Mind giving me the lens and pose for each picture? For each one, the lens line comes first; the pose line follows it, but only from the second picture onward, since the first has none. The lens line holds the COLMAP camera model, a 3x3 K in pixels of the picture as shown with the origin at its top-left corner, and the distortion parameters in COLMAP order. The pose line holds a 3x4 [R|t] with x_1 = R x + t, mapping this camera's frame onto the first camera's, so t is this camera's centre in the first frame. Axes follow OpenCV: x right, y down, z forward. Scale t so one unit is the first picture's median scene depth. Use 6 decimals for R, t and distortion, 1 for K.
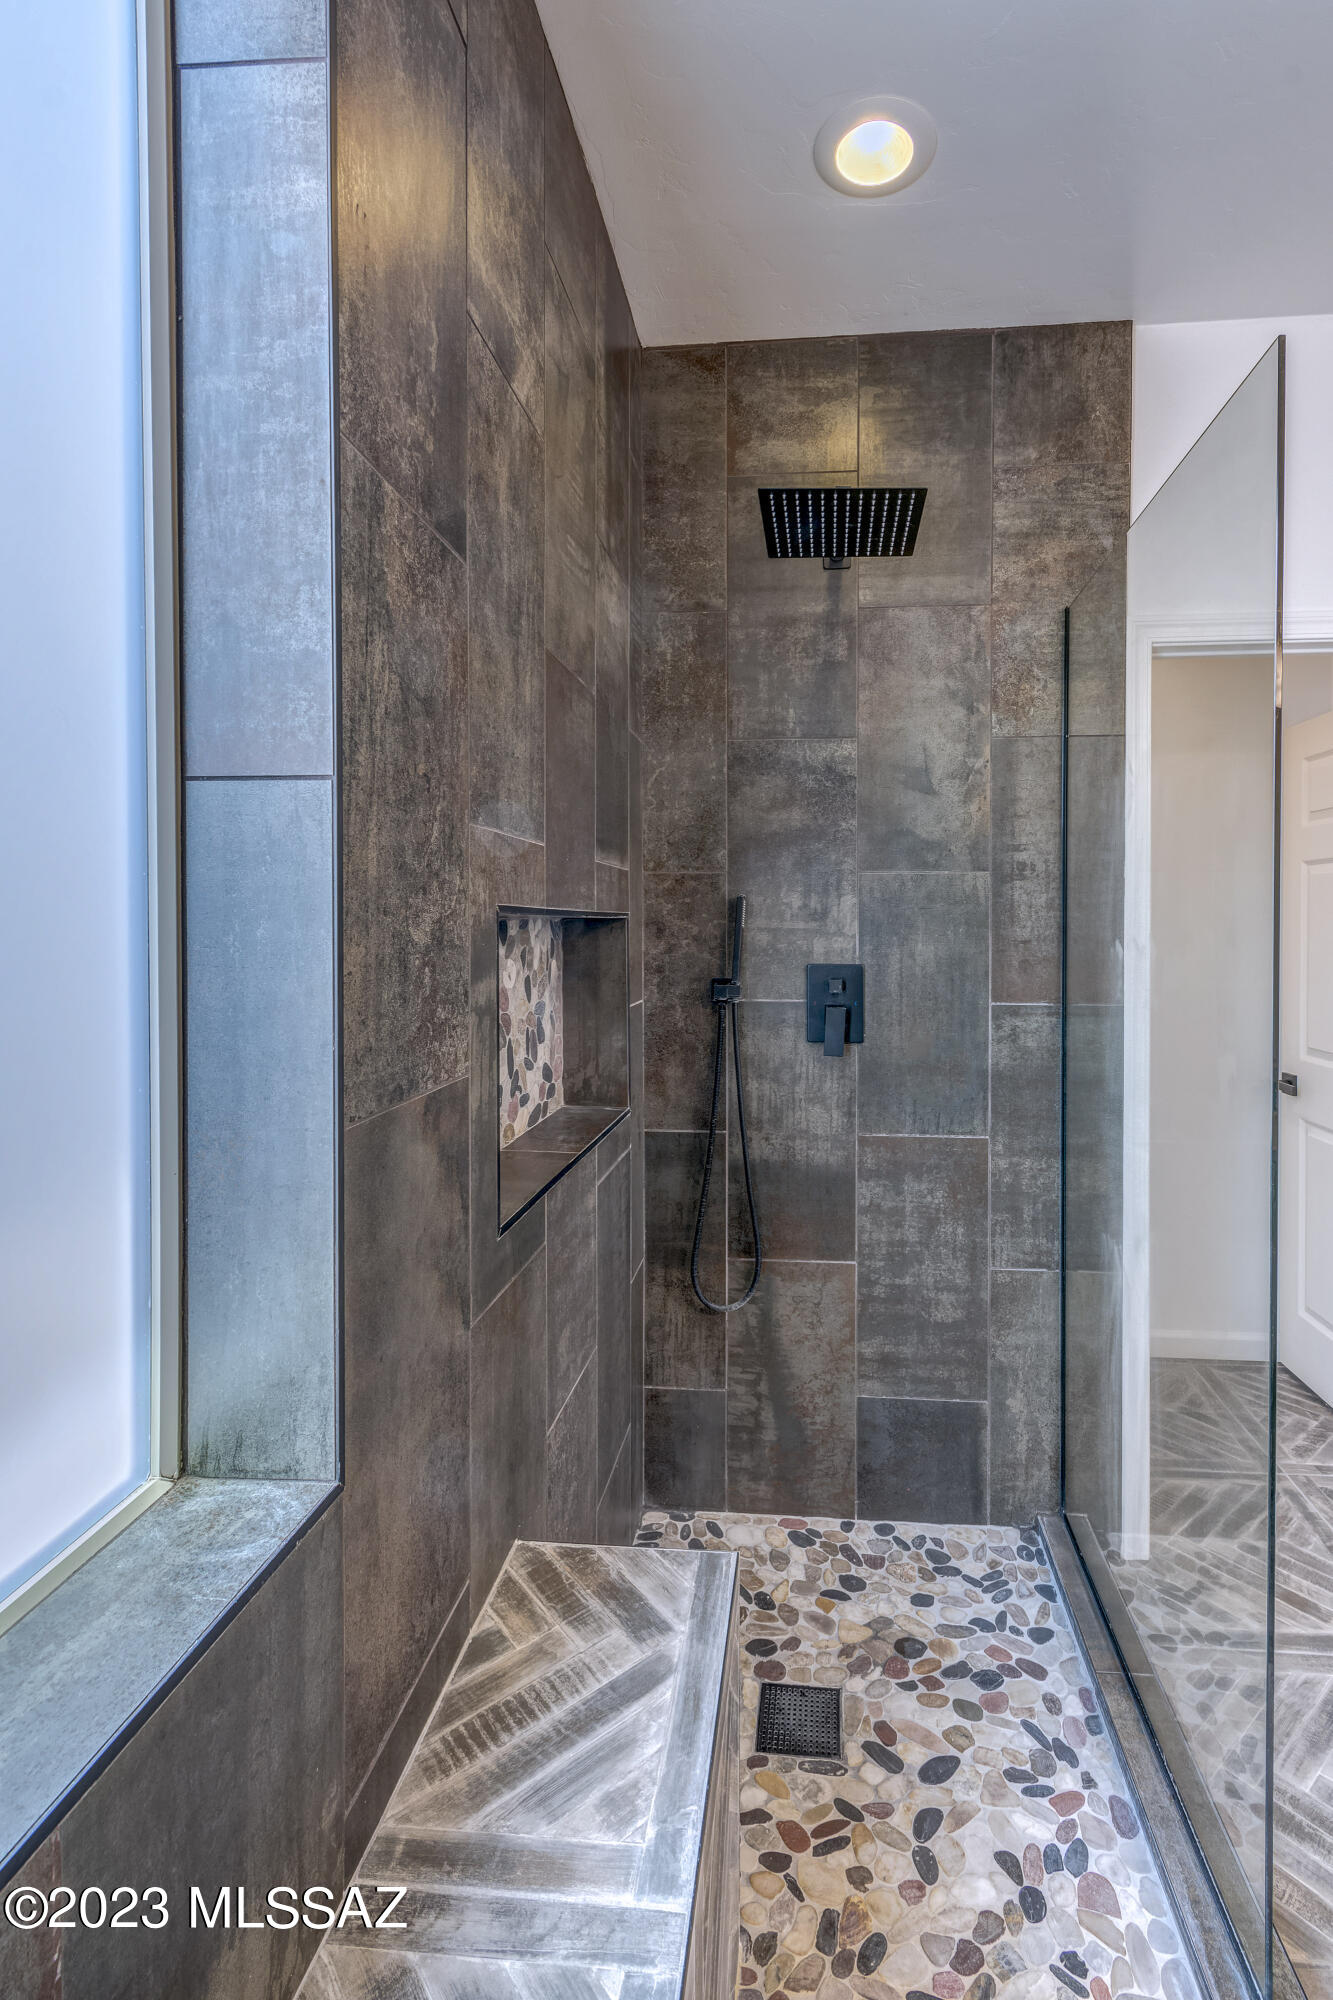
lens RADIAL K [[898.3, 0, 669.8], [0, 898.3, 972.4], [0, 0, 1]] dist [0.001799, 0.000349]
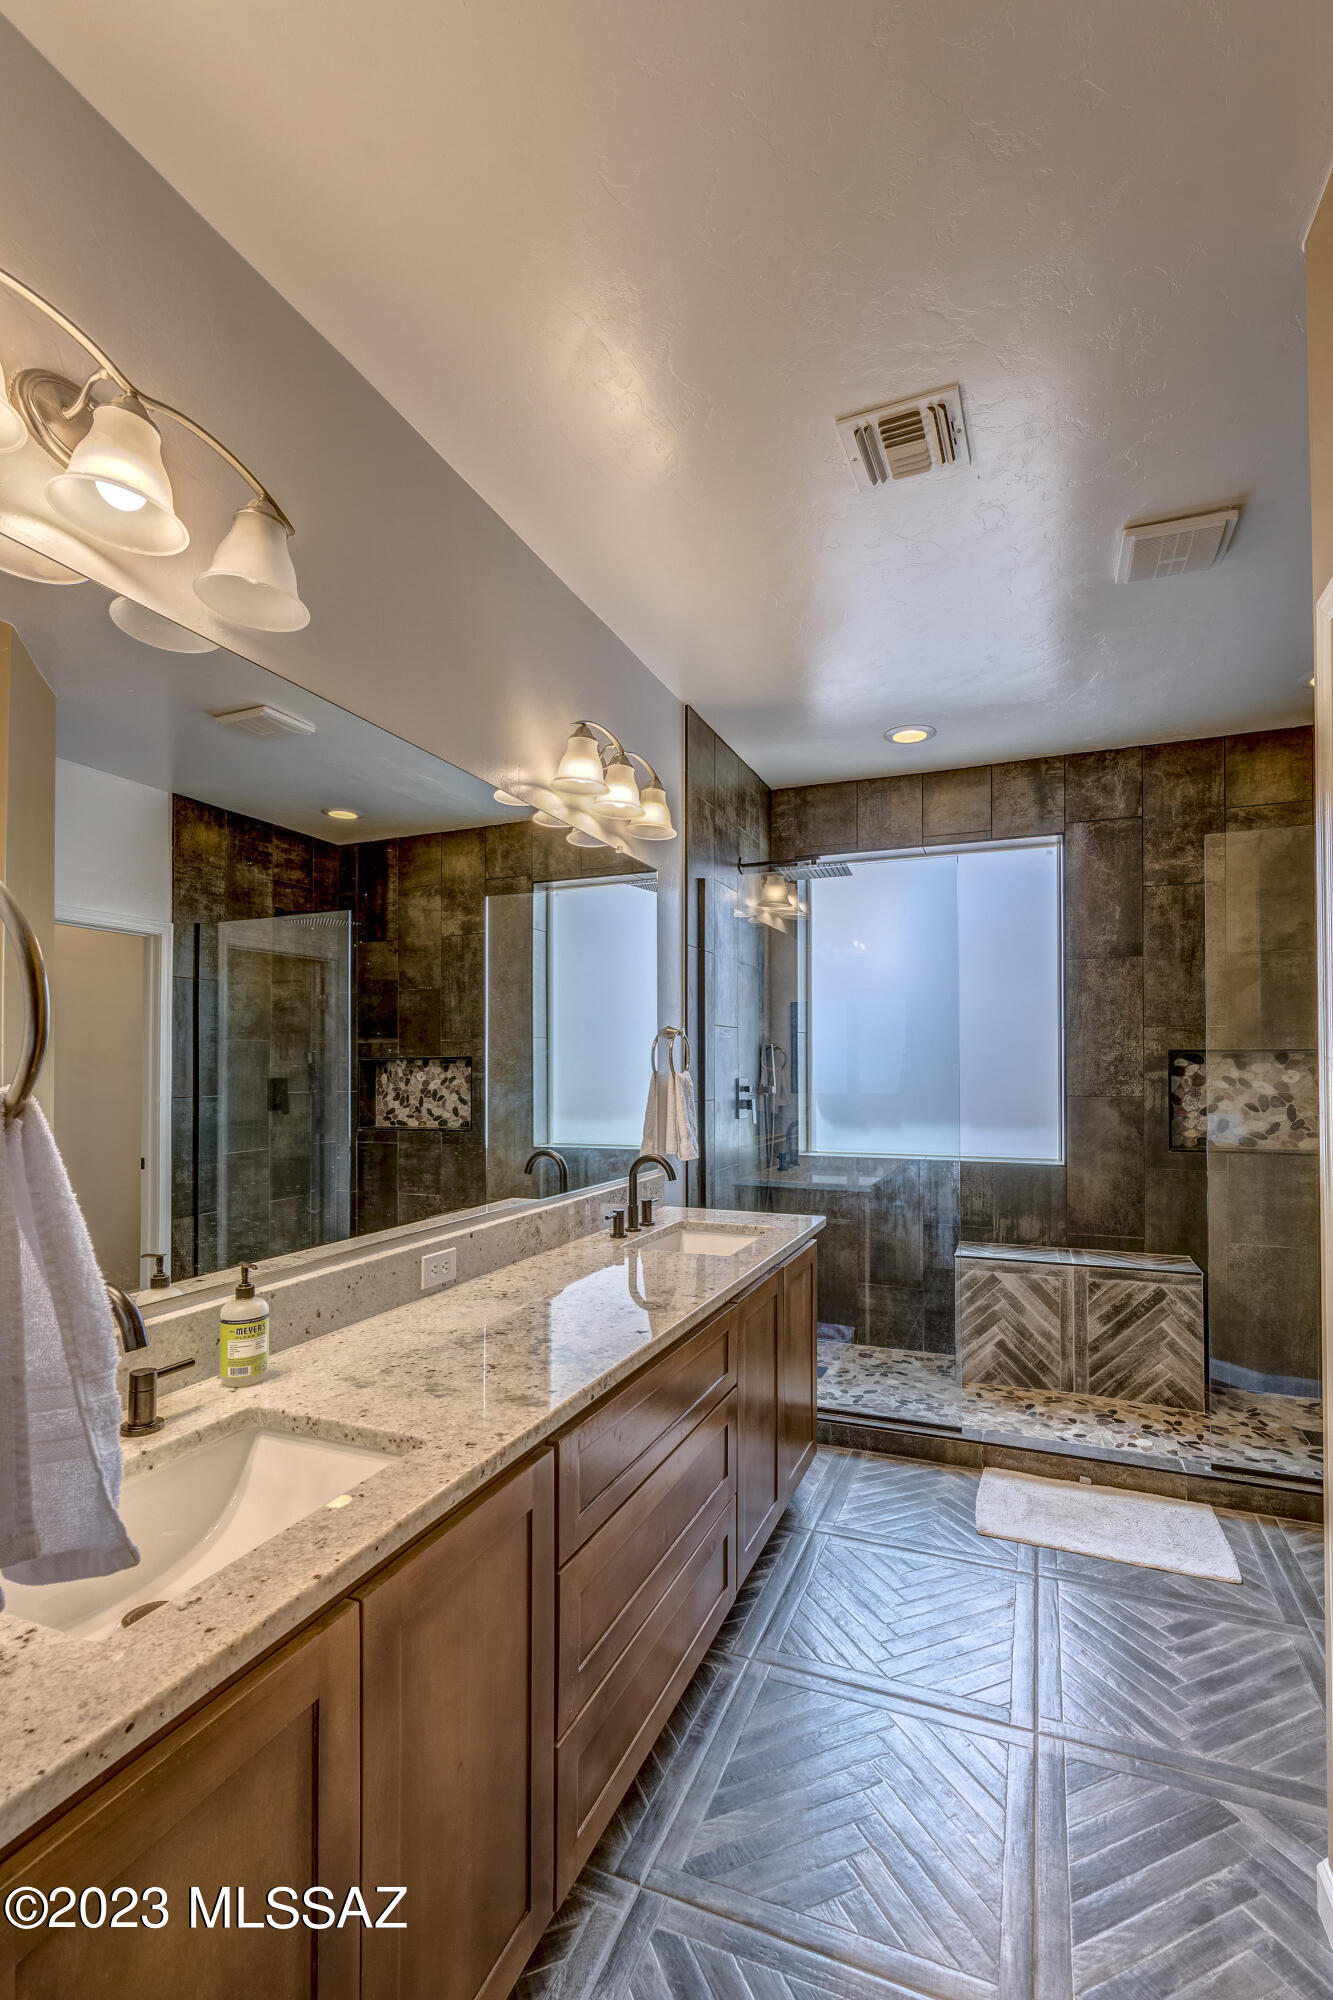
lens RADIAL K [[897.2, 0, 666.6], [0, 897.2, 1048.5], [0, 0, 1]] dist [0.001064, -0.000030]
pose [[-0.309913, -0.015037, -0.950646, 3.015997], [-0.010395, 0.999869, -0.012427, -0.010514], [0.950708, 0.006031, -0.310028, 0.239882]]
